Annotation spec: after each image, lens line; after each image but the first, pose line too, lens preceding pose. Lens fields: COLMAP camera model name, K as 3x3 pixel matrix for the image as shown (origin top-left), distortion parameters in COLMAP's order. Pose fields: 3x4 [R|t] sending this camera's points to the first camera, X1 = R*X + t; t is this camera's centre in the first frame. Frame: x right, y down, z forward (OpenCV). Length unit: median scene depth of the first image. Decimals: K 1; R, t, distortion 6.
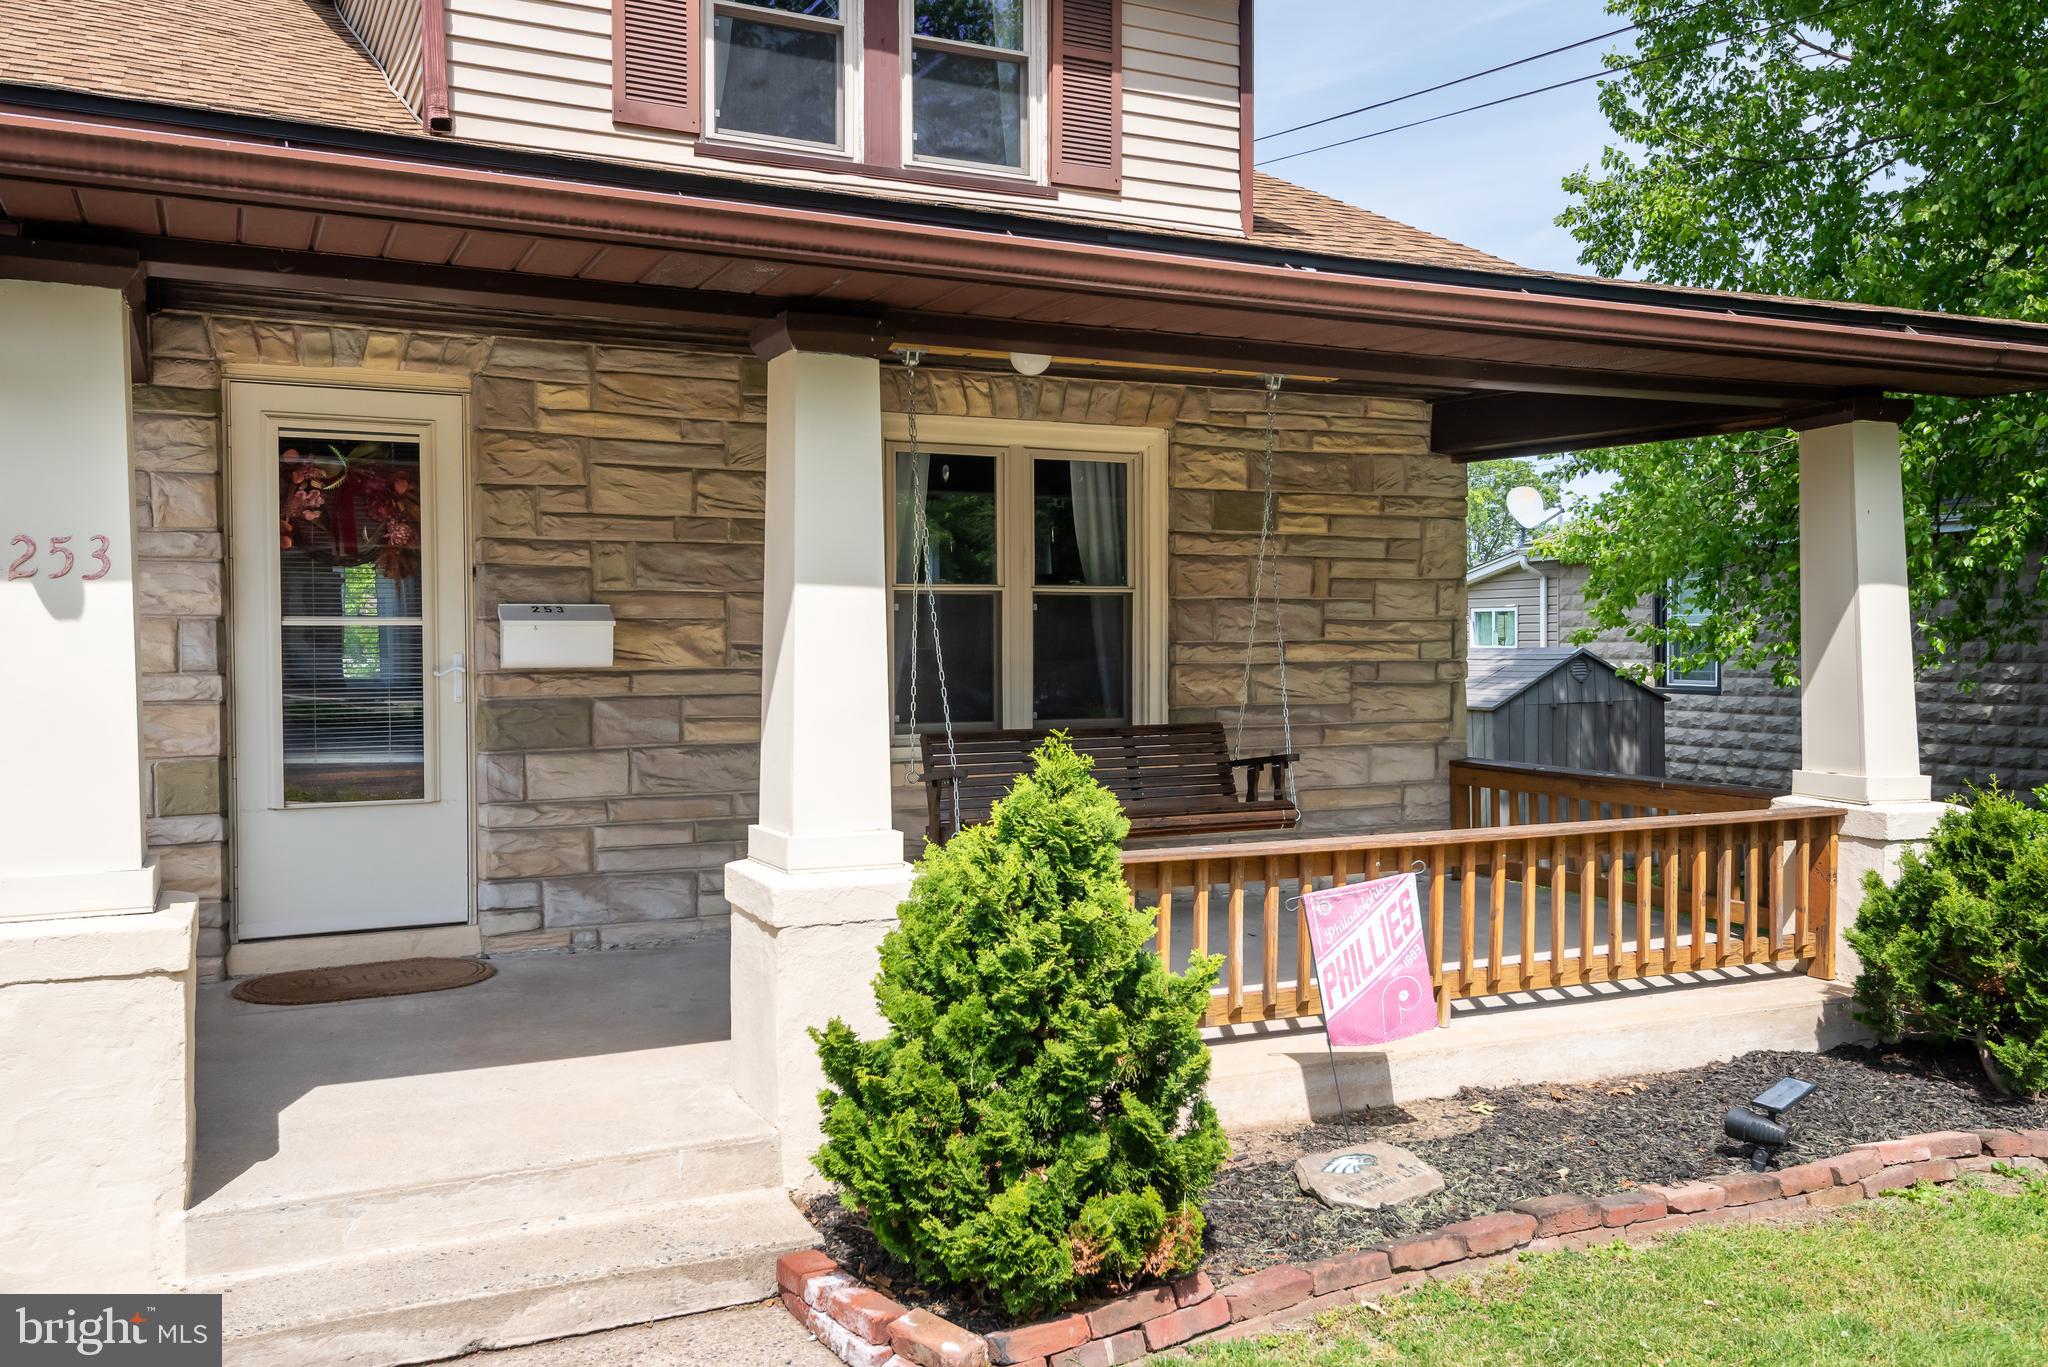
lens RADIAL K [[1664.8, 0, 1023.4], [0, 1664.8, 674.6], [0, 0, 1]] dist [0.006603, 0.007079]
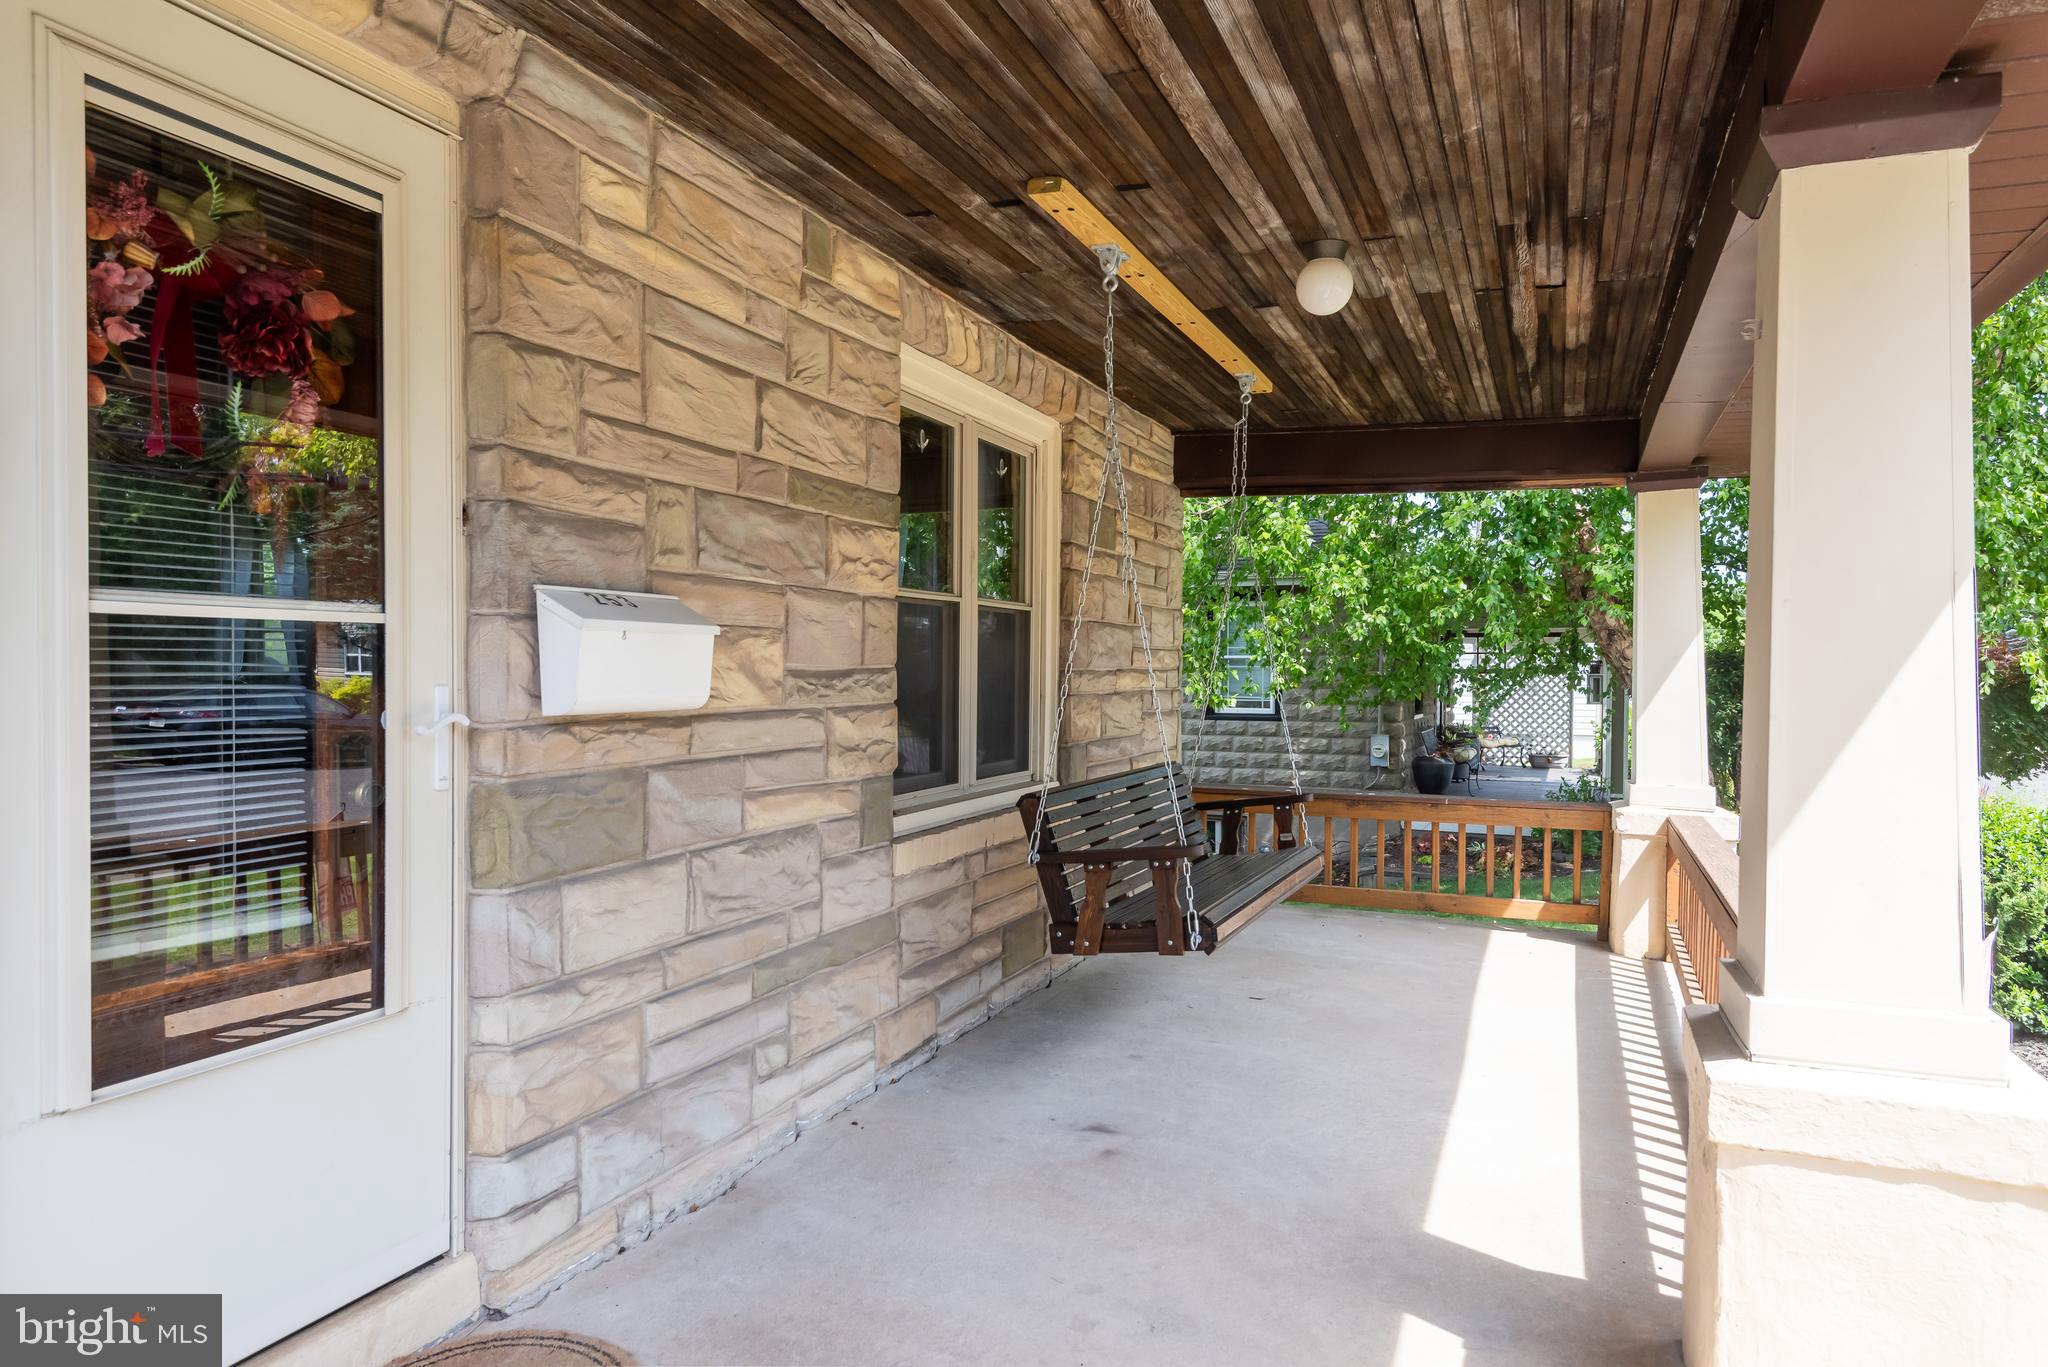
lens RADIAL K [[1320.0, 0, 1023.1], [0, 1320.0, 690.8], [0, 0, 1]] dist [0.029313, -0.007092]
pose [[0.747845, -0.005990, 0.663846, -0.455056], [0.009875, 0.999949, -0.002102, -0.008736], [-0.663800, 0.008127, 0.747866, 0.598001]]
